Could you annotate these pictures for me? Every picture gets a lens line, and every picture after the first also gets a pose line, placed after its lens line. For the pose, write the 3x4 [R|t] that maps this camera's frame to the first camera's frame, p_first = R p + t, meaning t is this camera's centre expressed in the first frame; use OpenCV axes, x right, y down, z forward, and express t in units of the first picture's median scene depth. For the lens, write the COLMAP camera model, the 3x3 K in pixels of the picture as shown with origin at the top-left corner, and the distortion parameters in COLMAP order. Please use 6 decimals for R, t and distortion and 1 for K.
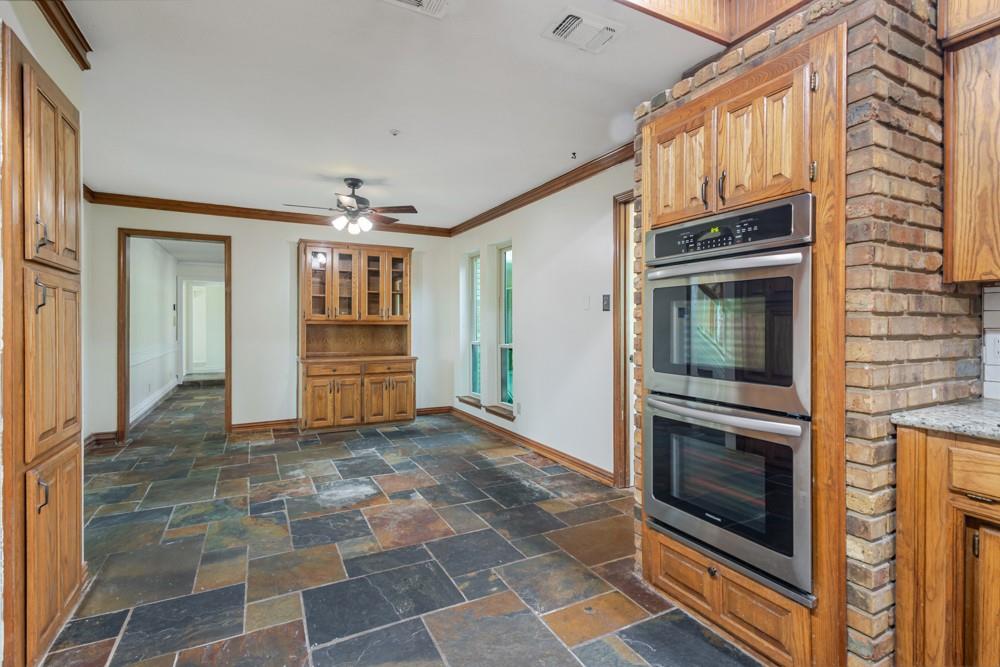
lens RADIAL K [[471.4, 0, 515.6], [0, 471.4, 326.6], [0, 0, 1]] dist [0.017121, -0.004555]
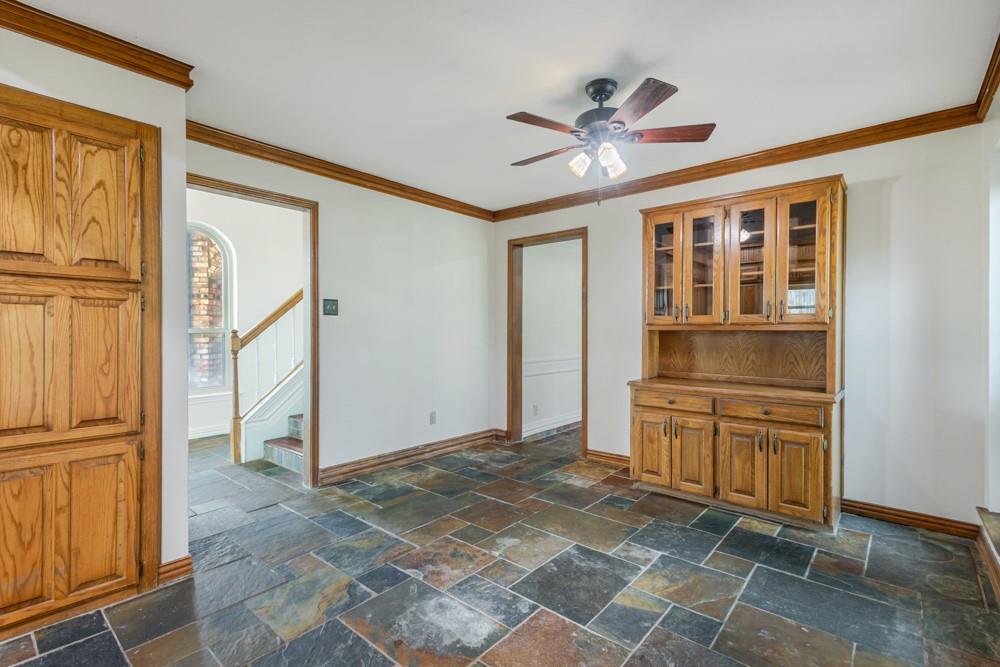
lens RADIAL K [[471.4, 0, 495.6], [0, 471.4, 335.1], [0, 0, 1]] dist [0.017121, -0.004555]
pose [[0.347180, 0.006248, -0.937778, 0.183871], [-0.004870, 0.999976, 0.004860, -0.001144], [0.937786, 0.002879, 0.347202, 0.737941]]
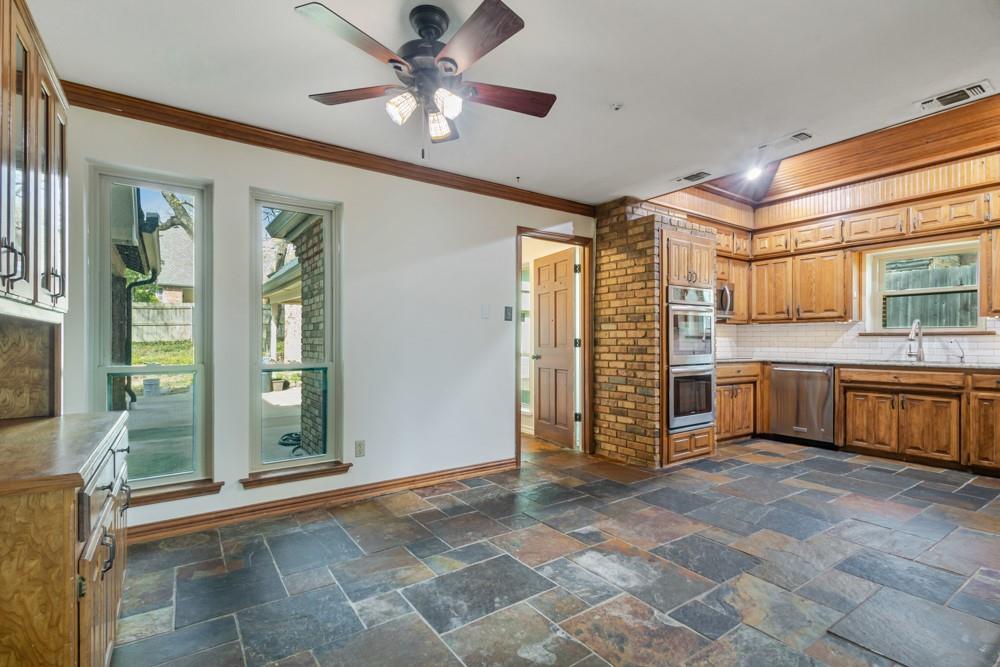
lens RADIAL K [[471.4, 0, 498.2], [0, 471.4, 338.1], [0, 0, 1]] dist [0.017121, -0.004555]
pose [[-0.107395, 0.005110, 0.994203, -0.903364], [0.006898, 0.999967, -0.004394, 0.013771], [-0.994193, 0.006386, -0.107426, 1.081583]]
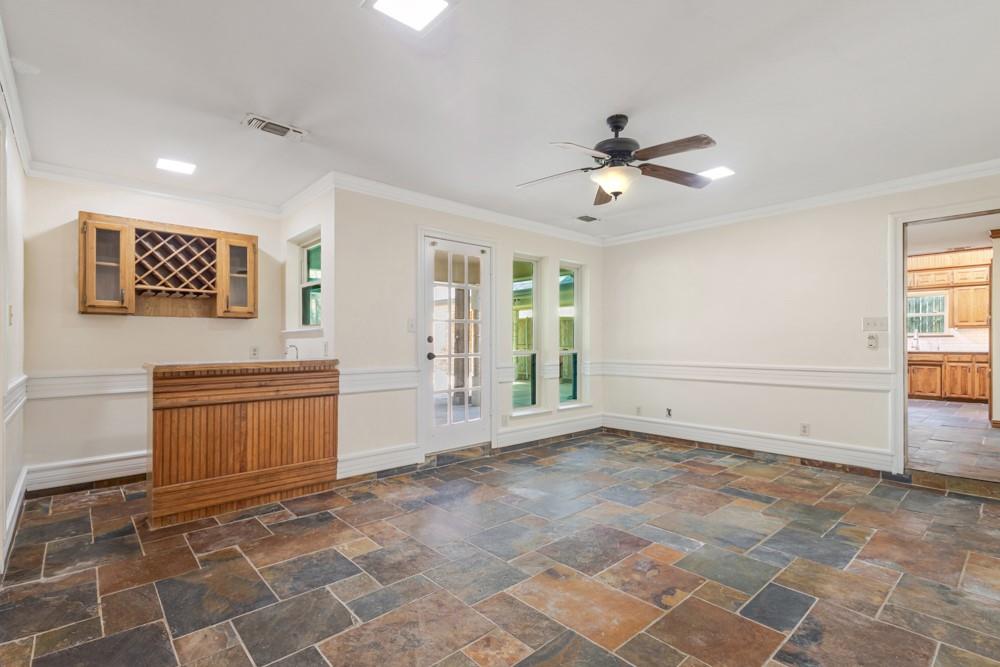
lens RADIAL K [[471.4, 0, 503.6], [0, 471.4, 339.0], [0, 0, 1]] dist [0.017121, -0.004555]
pose [[-0.238465, 0.002450, 0.971148, -1.690804], [0.005739, 0.999983, -0.001114, 0.009598], [-0.971134, 0.005307, -0.238475, 2.560822]]
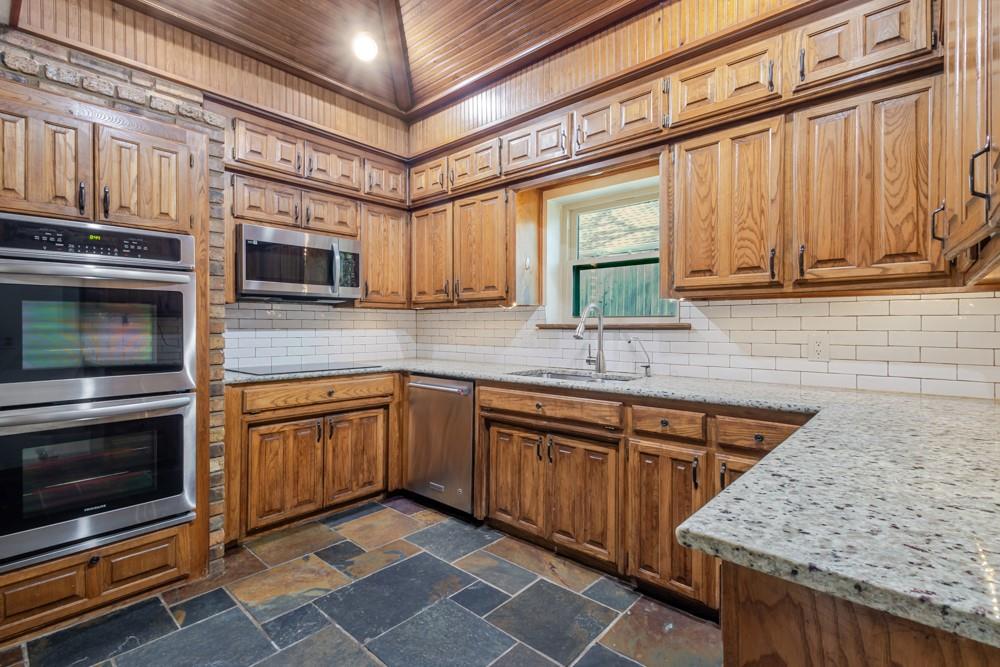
lens RADIAL K [[471.4, 0, 489.1], [0, 471.4, 325.4], [0, 0, 1]] dist [0.017121, -0.004555]
pose [[-0.329215, -0.000953, 0.944255, -0.427426], [0.006780, 0.999971, 0.003373, -0.001877], [-0.944231, 0.007512, -0.329199, 0.249884]]
